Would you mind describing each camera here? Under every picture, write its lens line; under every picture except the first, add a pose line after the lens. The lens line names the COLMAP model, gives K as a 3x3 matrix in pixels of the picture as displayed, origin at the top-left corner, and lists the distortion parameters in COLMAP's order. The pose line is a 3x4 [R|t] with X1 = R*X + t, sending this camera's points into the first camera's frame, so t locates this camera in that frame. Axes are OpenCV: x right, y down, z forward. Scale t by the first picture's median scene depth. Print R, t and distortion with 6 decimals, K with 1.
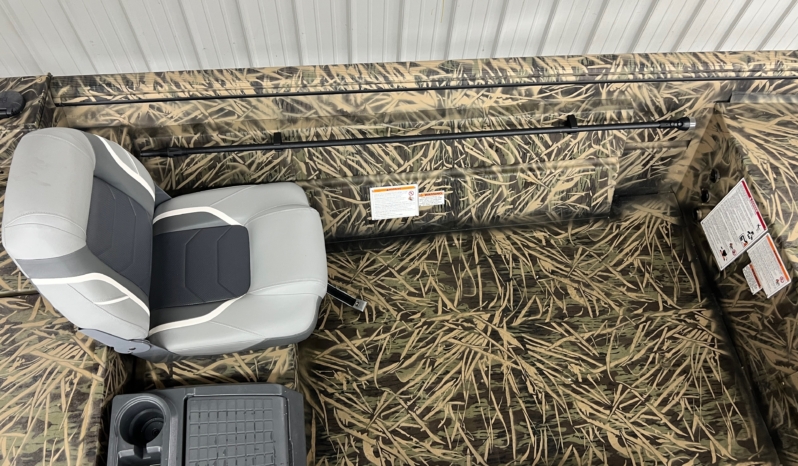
lens RADIAL K [[641.3, 0, 407.8], [0, 641.3, 191.3], [0, 0, 1]] dist [0.079814, -0.087724]
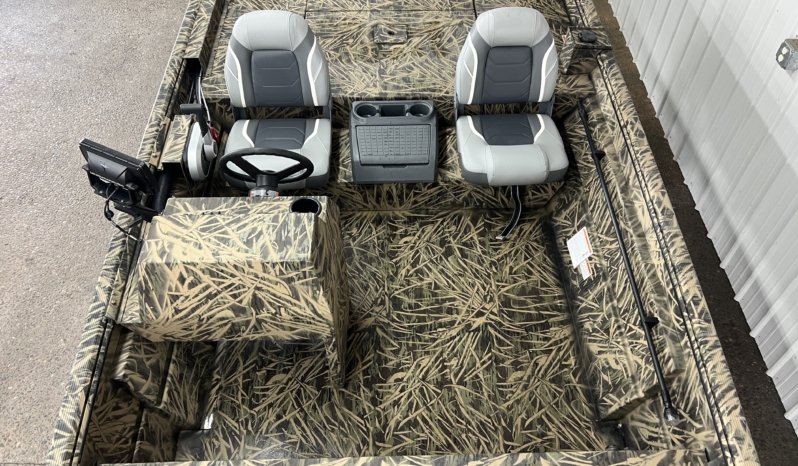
lens RADIAL K [[641.3, 0, 428.8], [0, 641.3, 203.1], [0, 0, 1]] dist [0.079814, -0.087724]
pose [[-0.065055, 0.685587, -0.725078, 0.977608], [-0.872369, 0.313720, 0.374904, -0.260148], [0.484501, 0.656925, 0.577676, 0.035051]]
